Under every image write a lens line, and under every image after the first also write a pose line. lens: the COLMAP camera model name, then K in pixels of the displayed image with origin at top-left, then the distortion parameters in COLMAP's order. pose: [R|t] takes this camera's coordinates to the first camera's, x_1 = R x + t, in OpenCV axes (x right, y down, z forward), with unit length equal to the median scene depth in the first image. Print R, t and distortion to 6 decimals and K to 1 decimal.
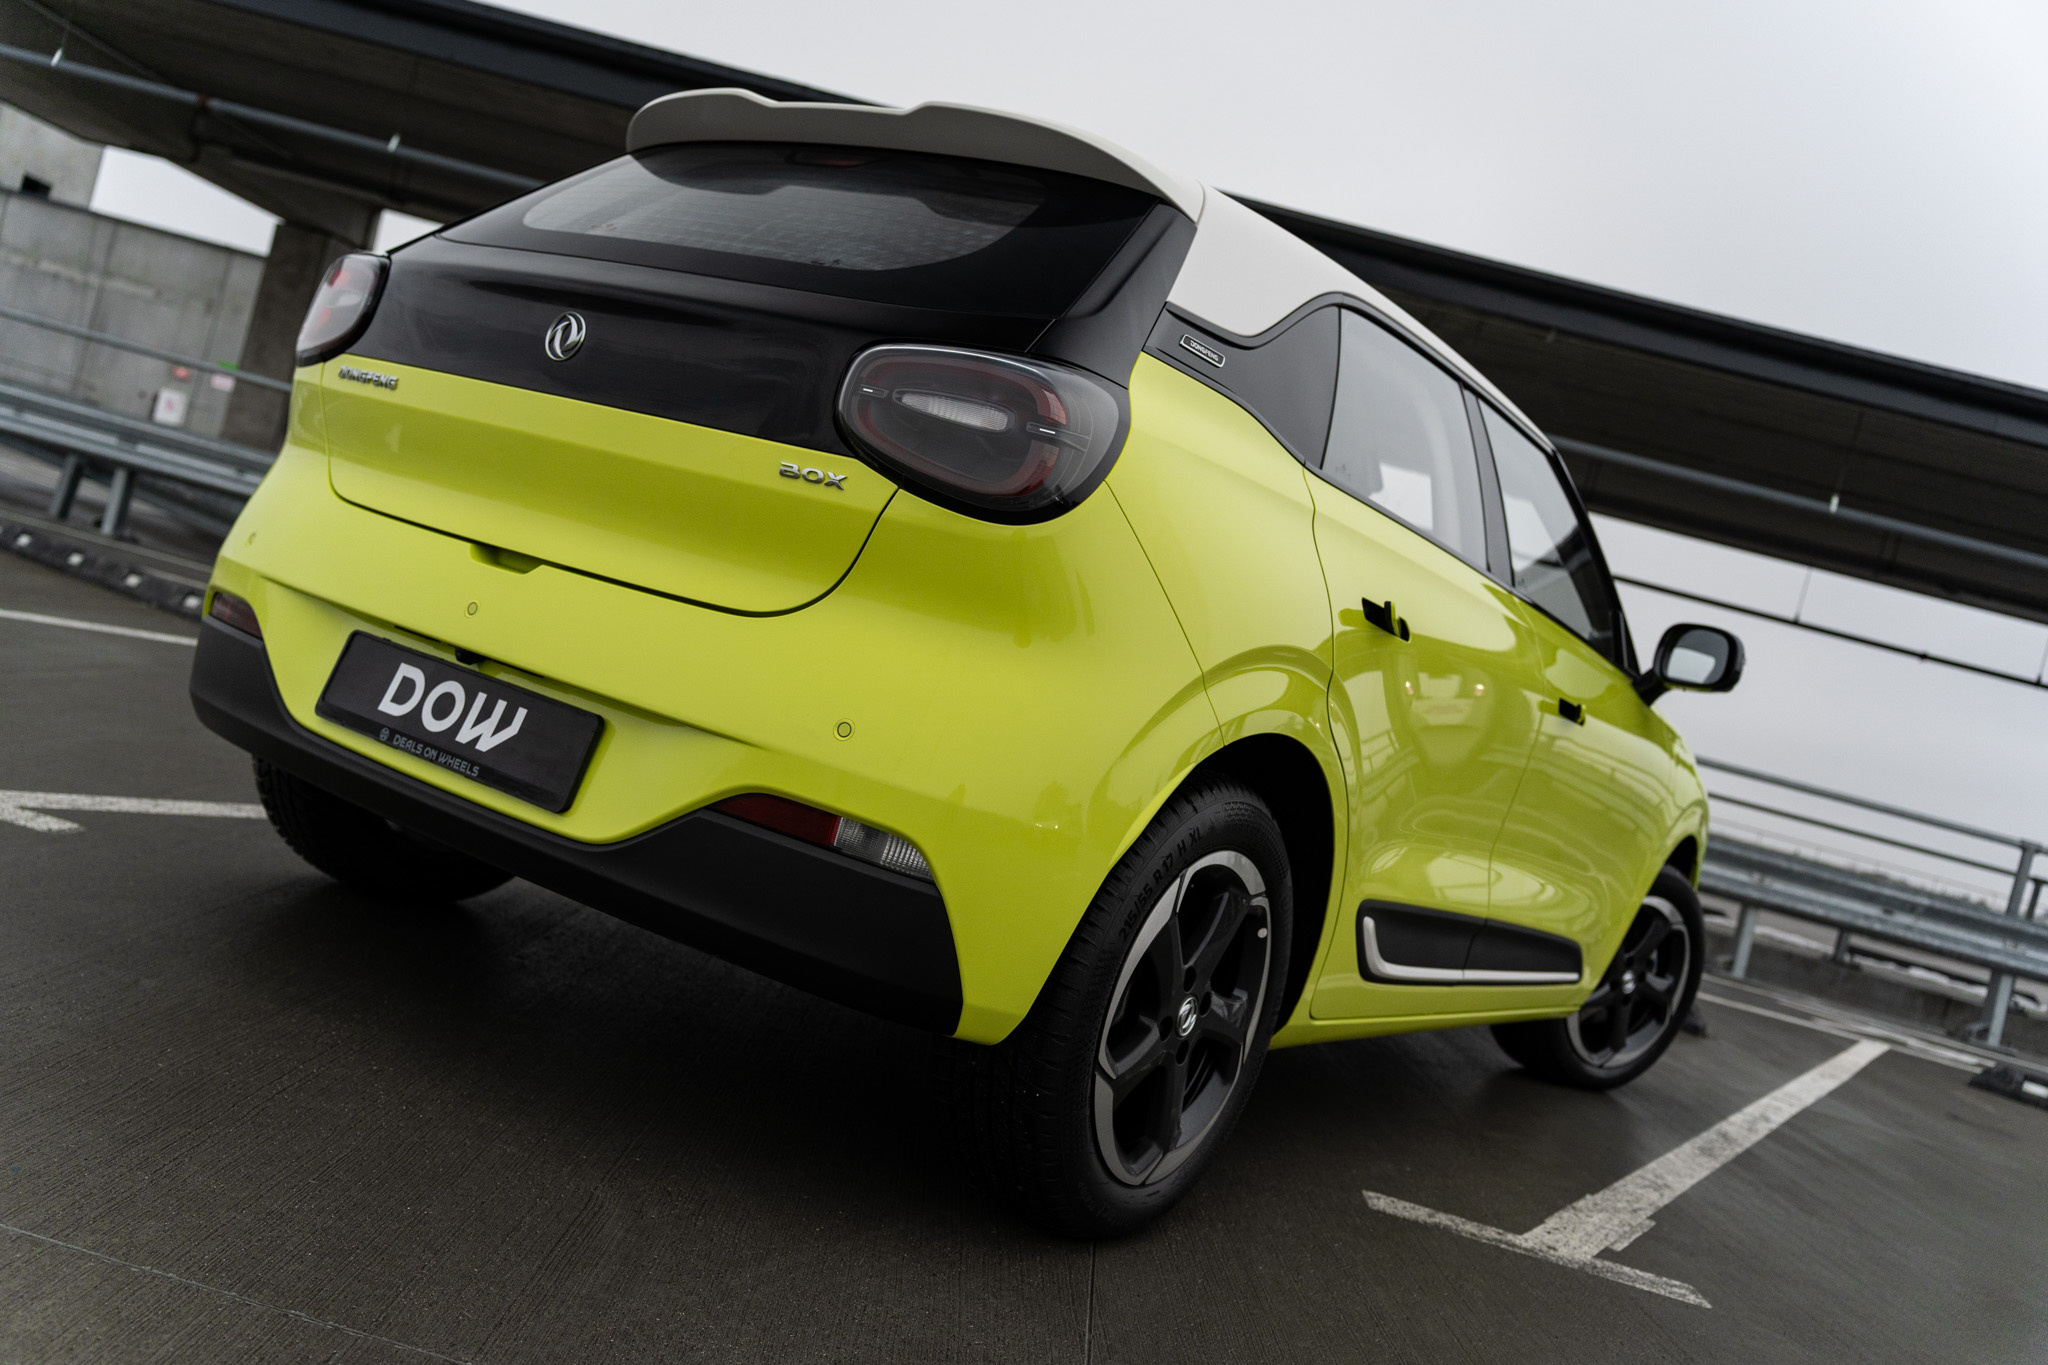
lens RADIAL K [[1716.6, 0, 1020.9], [0, 1716.6, 682.0], [0, 0, 1]] dist [0.032538, -0.010161]
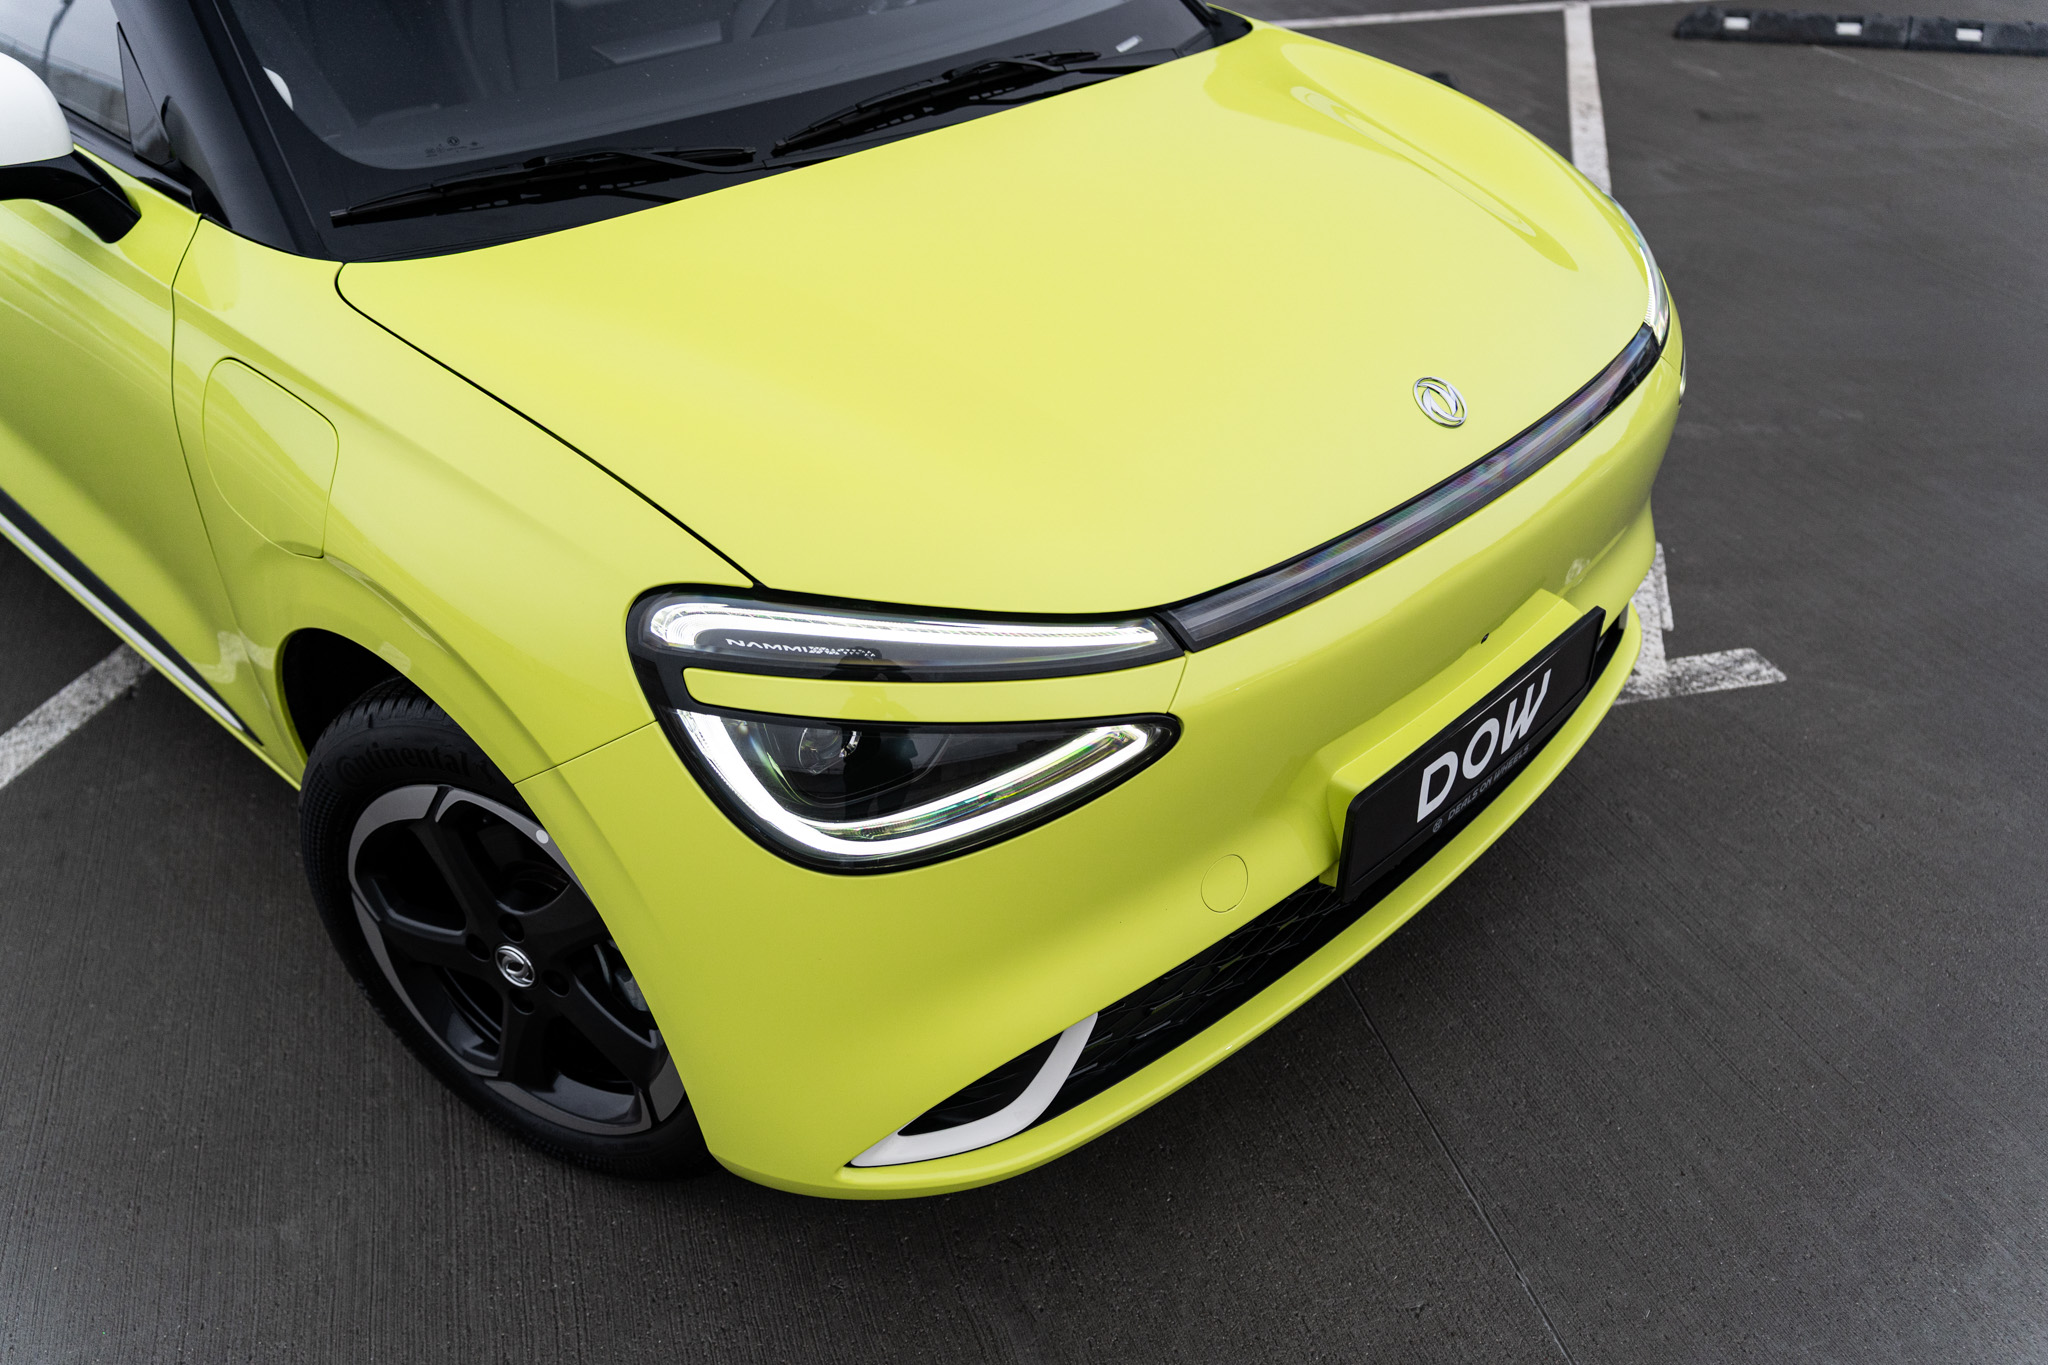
lens RADIAL K [[1638.2, 0, 1015.2], [0, 1638.2, 679.8], [0, 0, 1]] dist [0.009112, -0.004154]
pose [[0.920111, -0.380331, 0.093513, -0.123854], [0.262419, 0.775905, 0.573680, -0.324388], [-0.290746, -0.503309, 0.813724, 0.310937]]
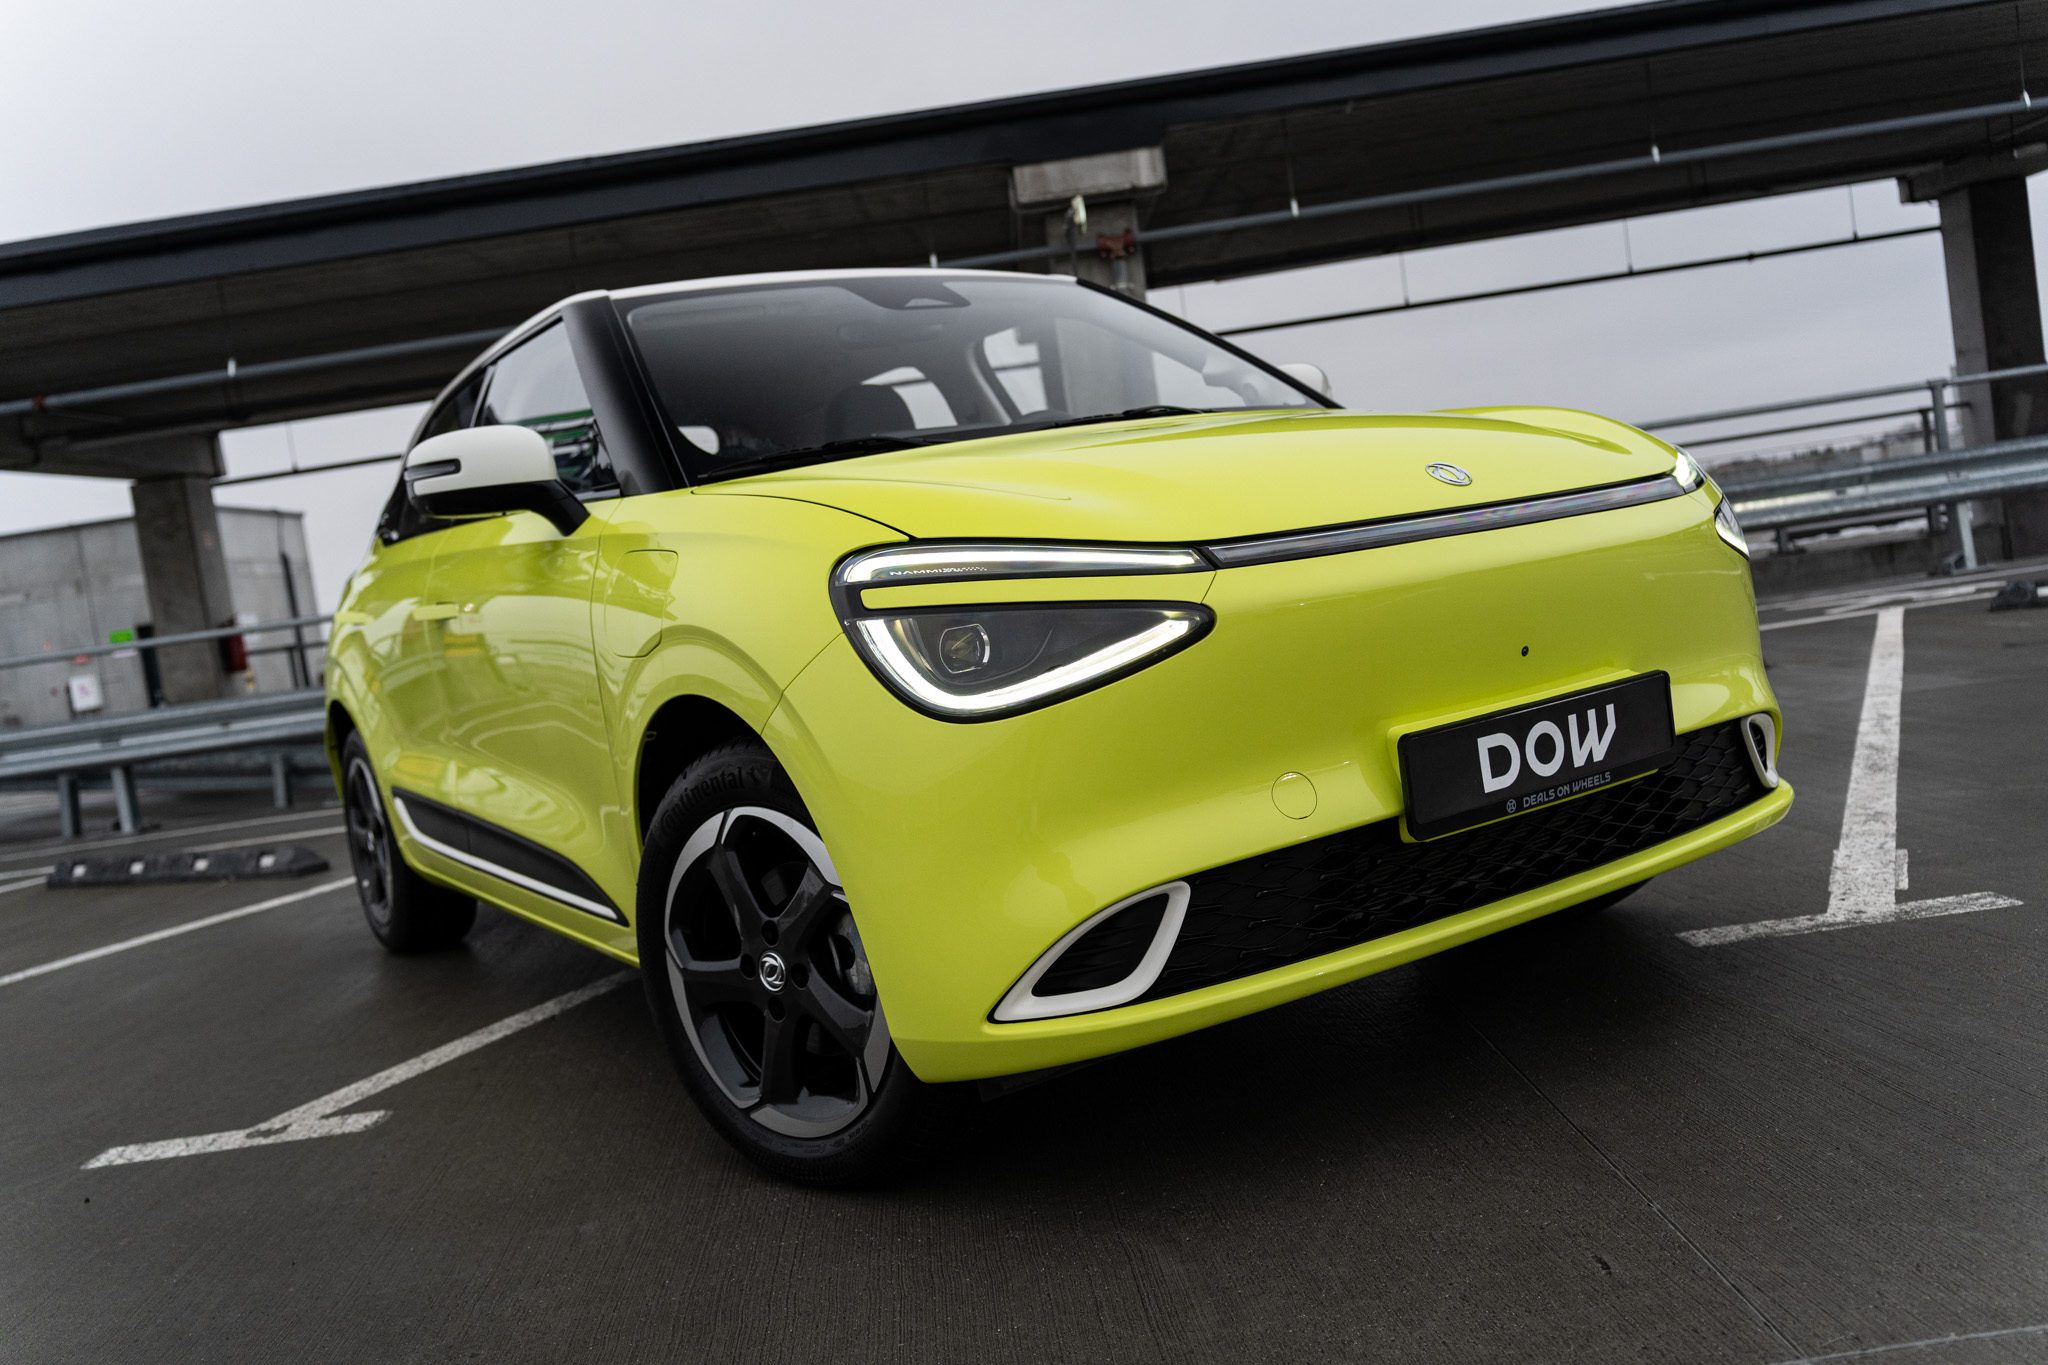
lens RADIAL K [[1638.2, 0, 1014.3], [0, 1638.2, 673.7], [0, 0, 1]] dist [0.009112, -0.004154]
pose [[0.918061, -0.395070, 0.032911, -0.143276], [0.393007, 0.917873, 0.055278, -0.065334], [-0.052047, -0.037814, 0.997928, 0.028796]]
